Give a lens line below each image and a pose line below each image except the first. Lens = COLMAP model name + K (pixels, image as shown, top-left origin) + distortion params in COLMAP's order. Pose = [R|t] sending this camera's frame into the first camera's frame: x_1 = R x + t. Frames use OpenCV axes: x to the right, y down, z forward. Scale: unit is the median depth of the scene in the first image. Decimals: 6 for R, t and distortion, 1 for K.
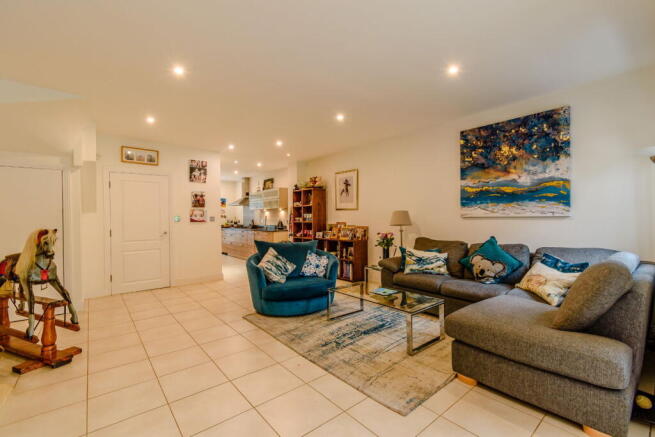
lens RADIAL K [[286.3, 0, 328.0], [0, 286.3, 219.7], [0, 0, 1]] dist [0.000243, 0.000068]
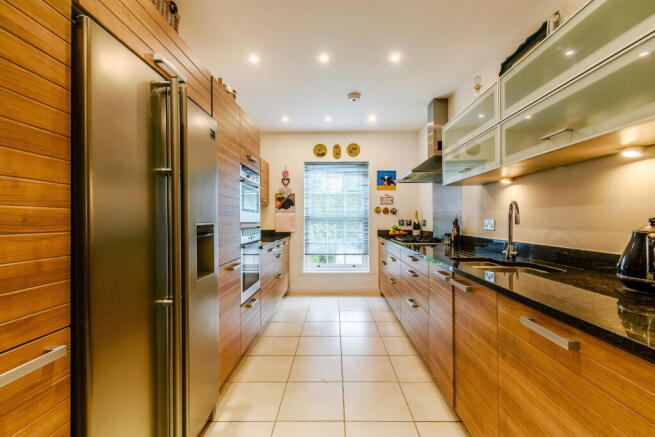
lens RADIAL K [[286.3, 0, 328.8], [0, 286.3, 218.1], [0, 0, 1]] dist [0.000243, 0.000068]
pose [[0.749523, 0.004070, -0.661966, -0.148324], [-0.002470, 0.999991, 0.003352, -0.001857], [0.661974, -0.000877, 0.749526, 0.627716]]
